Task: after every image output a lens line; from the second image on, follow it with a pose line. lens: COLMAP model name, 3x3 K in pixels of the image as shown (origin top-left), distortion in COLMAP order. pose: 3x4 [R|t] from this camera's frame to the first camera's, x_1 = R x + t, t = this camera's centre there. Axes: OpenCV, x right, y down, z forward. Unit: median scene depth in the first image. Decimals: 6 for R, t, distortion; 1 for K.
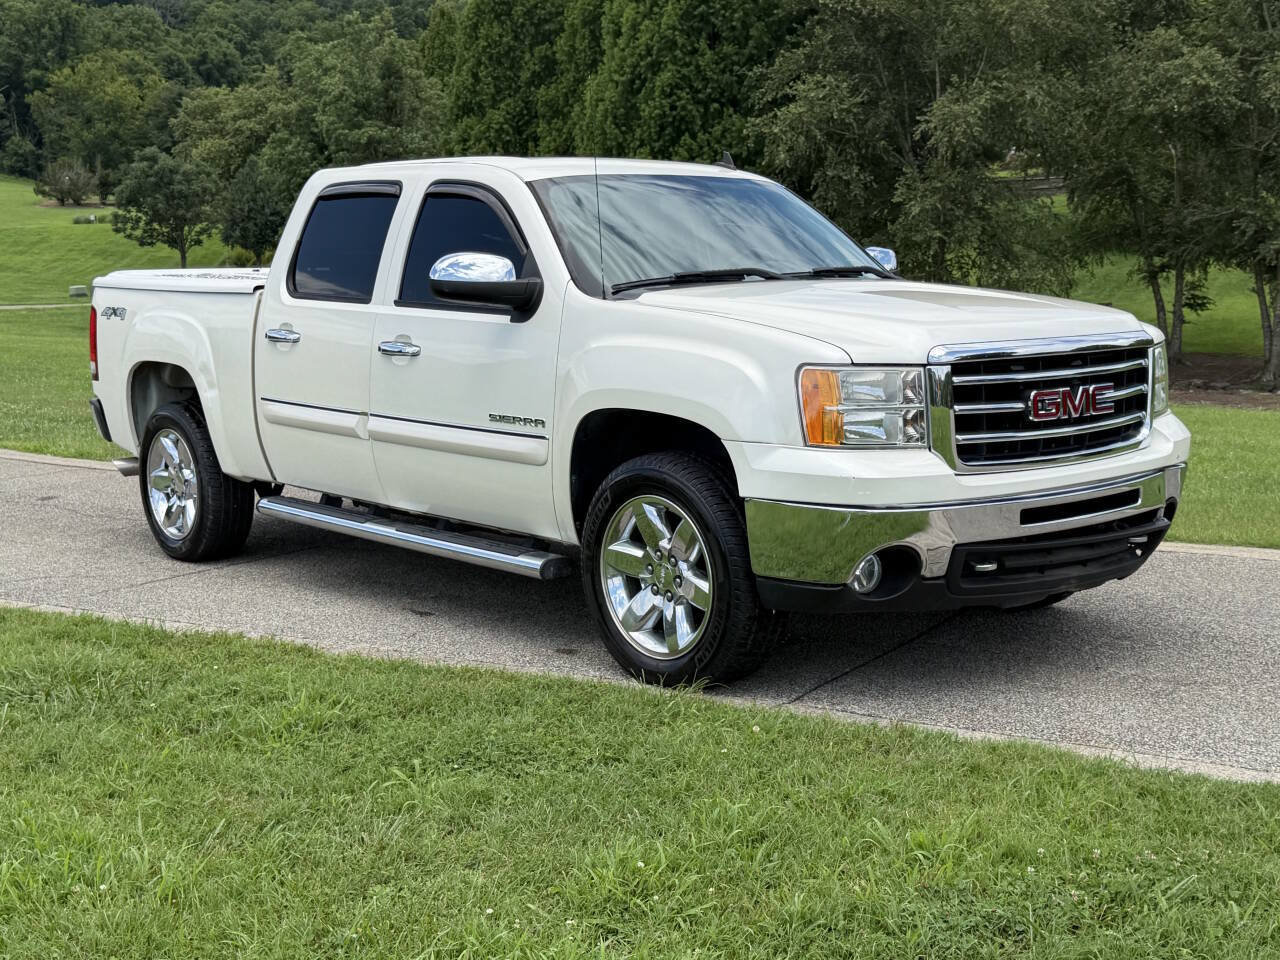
lens RADIAL K [[1659.8, 0, 632.8], [0, 1659.8, 478.5], [0, 0, 1]] dist [0.196662, -0.463138]
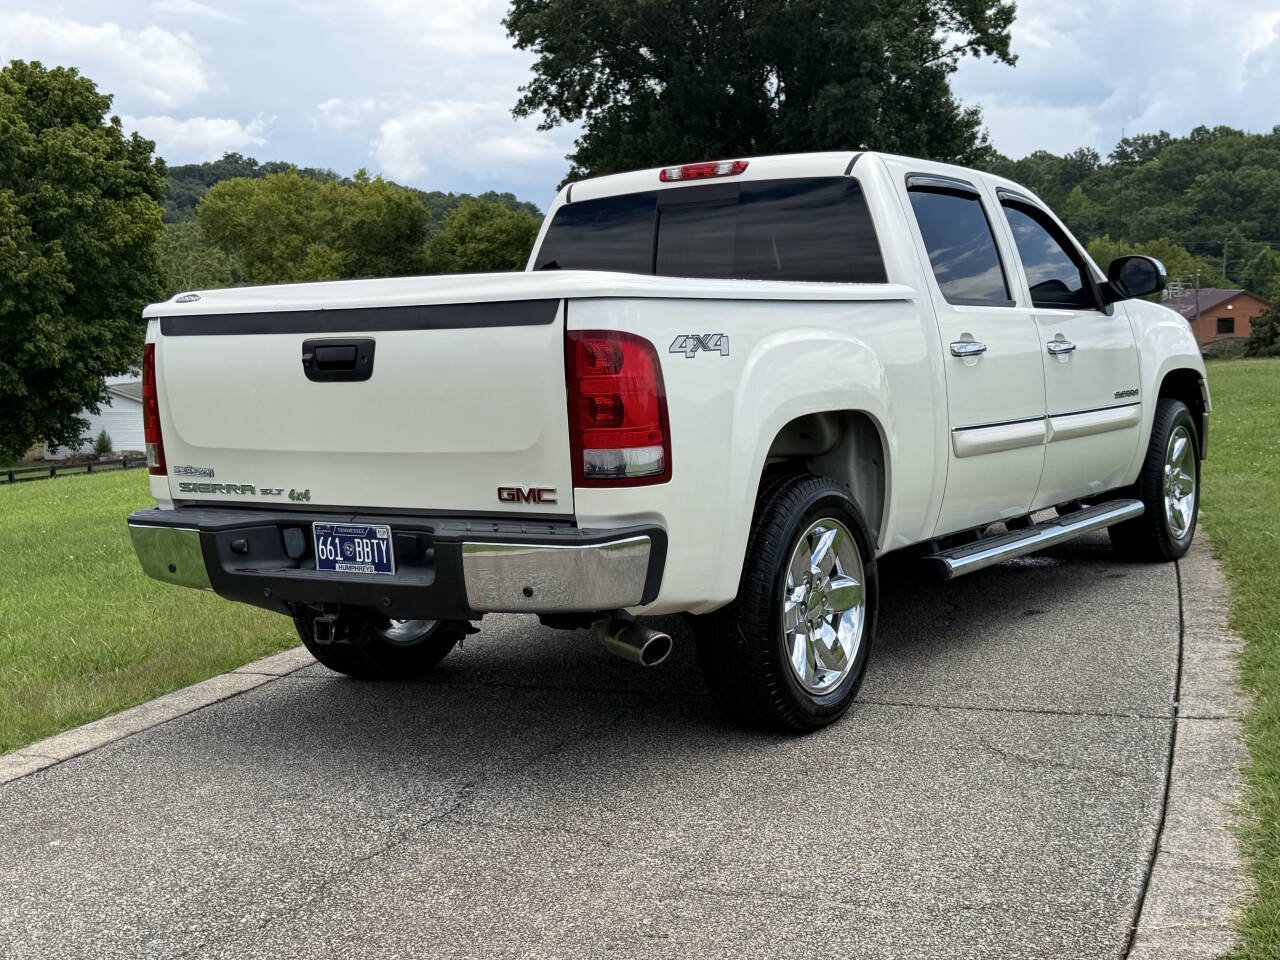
lens RADIAL K [[1658.4, 0, 621.8], [0, 1658.4, 462.7], [0, 0, 1]] dist [0.199815, -0.458155]
pose [[-0.266720, -0.052816, 0.962326, -0.136545], [0.166514, 0.980956, 0.099990, -0.019967], [-0.949280, 0.186910, -0.252846, 0.195929]]
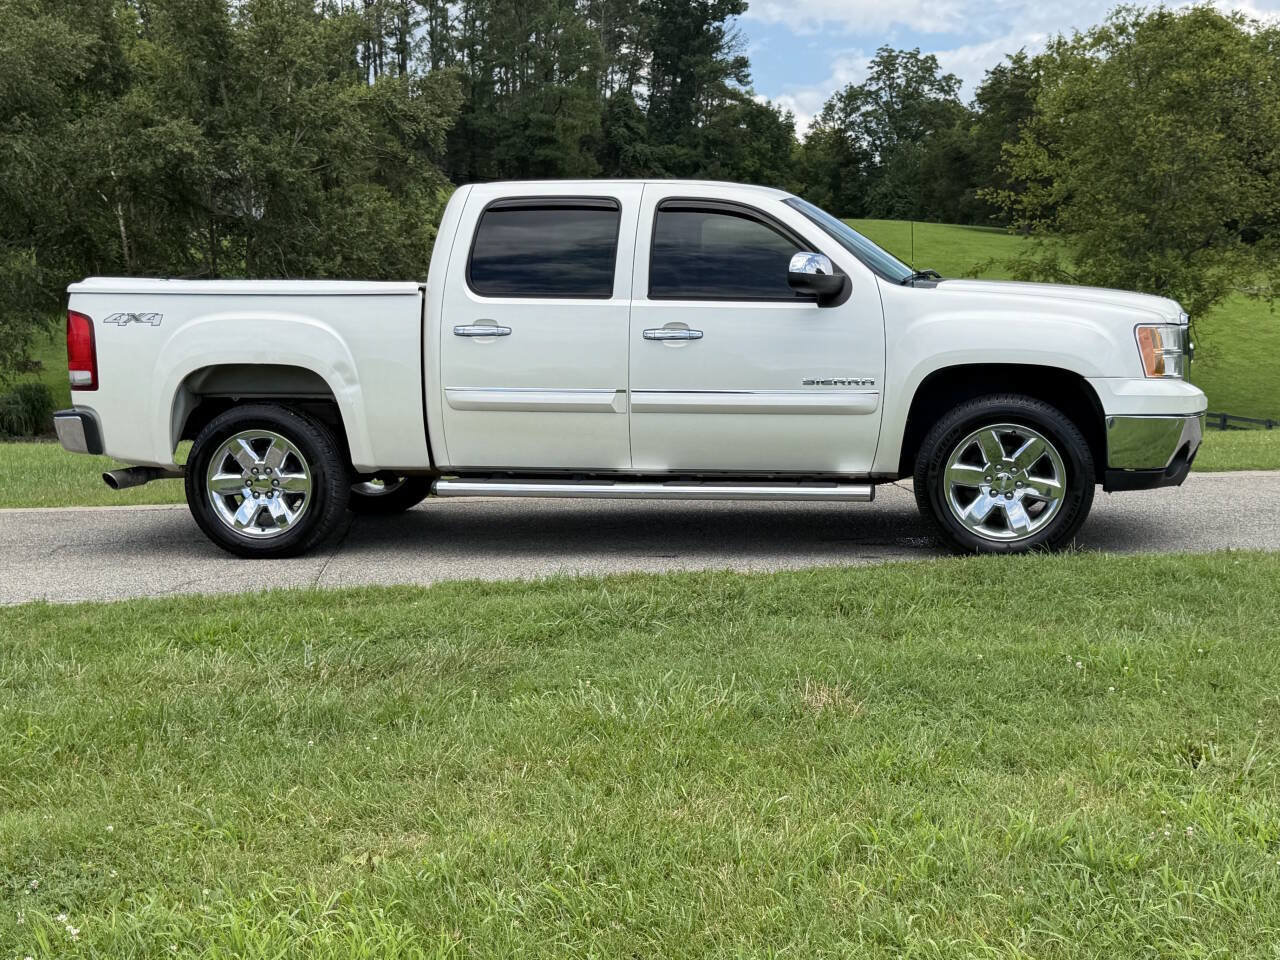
lens RADIAL K [[1658.4, 0, 621.8], [0, 1658.4, 462.7], [0, 0, 1]] dist [0.199815, -0.458155]
pose [[0.769479, -0.054229, 0.636365, -0.120182], [0.084452, 0.996279, -0.017218, 0.004191], [-0.633064, 0.066991, 0.771196, 0.012956]]
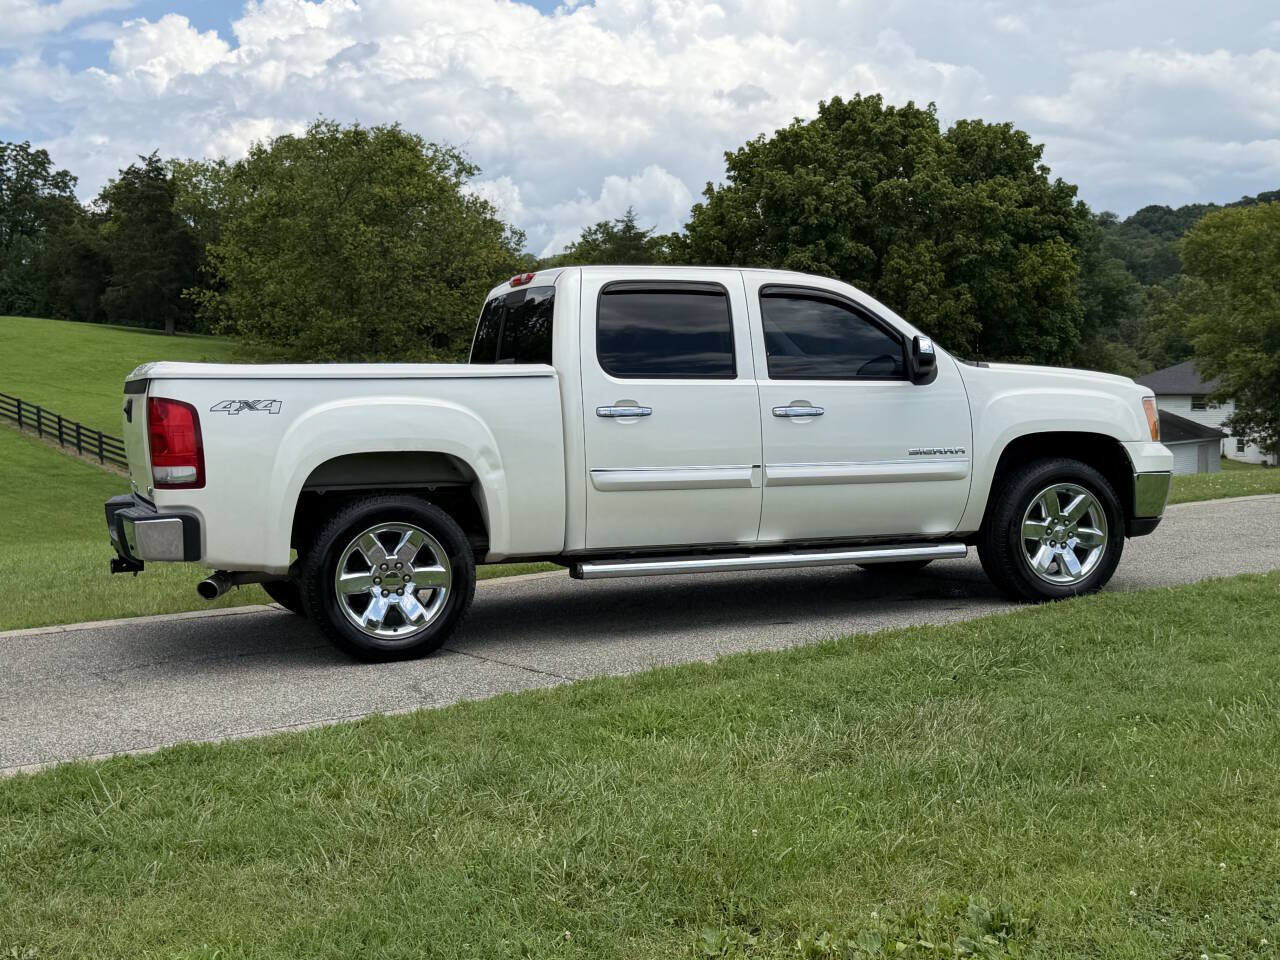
lens RADIAL K [[1663.3, 0, 620.9], [0, 1663.3, 451.7], [0, 0, 1]] dist [0.219143, -0.516428]
pose [[0.347695, -0.027511, 0.937204, -0.178163], [0.141134, 0.989716, -0.023307, -0.004630], [-0.926925, 0.140375, 0.348002, 0.087452]]
